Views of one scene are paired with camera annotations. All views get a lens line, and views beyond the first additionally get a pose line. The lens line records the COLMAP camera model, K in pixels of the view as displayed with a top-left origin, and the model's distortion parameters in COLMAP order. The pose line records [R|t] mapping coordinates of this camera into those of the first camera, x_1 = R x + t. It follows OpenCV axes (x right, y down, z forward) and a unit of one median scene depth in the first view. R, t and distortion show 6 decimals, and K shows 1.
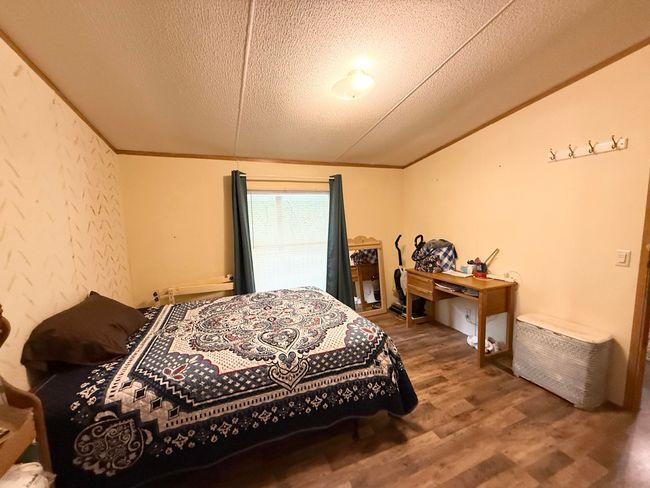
lens RADIAL K [[257.2, 0, 325.6], [0, 257.2, 245.1], [0, 0, 1]] dist [0.000968, -0.000070]
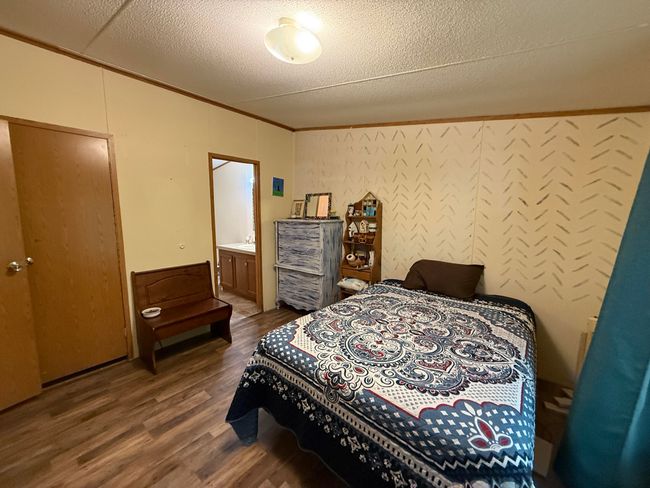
lens RADIAL K [[257.2, 0, 326.2], [0, 257.2, 243.4], [0, 0, 1]] dist [0.000968, -0.000070]
pose [[-0.875437, 0.083364, -0.476089, 0.373416], [-0.032349, 0.972699, 0.229804, -0.189226], [0.482249, 0.216580, -0.848840, 1.569106]]
